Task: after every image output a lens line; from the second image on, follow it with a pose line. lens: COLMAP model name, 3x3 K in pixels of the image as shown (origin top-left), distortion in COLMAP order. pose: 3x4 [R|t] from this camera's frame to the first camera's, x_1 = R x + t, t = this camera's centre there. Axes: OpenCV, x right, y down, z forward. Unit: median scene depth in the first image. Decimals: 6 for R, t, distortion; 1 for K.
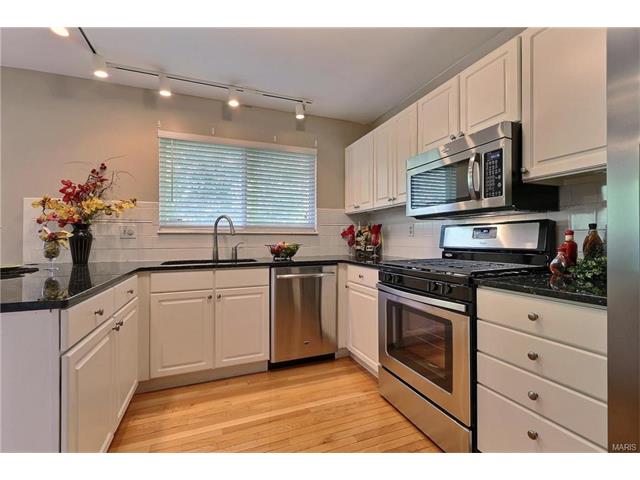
lens RADIAL K [[291.1, 0, 319.0], [0, 291.1, 239.7], [0, 0, 1]] dist [0.005385, 0.000677]
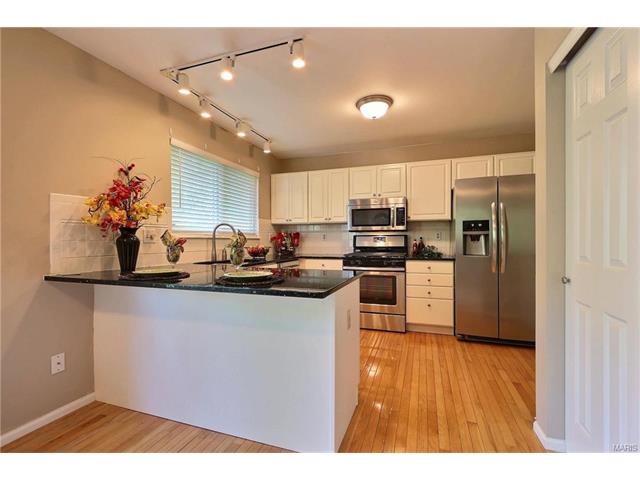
lens RADIAL K [[291.1, 0, 321.4], [0, 291.1, 240.9], [0, 0, 1]] dist [0.005385, 0.000677]
pose [[0.660495, -0.000791, 0.750830, -0.971364], [0.003666, 0.999991, -0.002172, -0.007218], [-0.750821, 0.004188, 0.660492, -0.076102]]
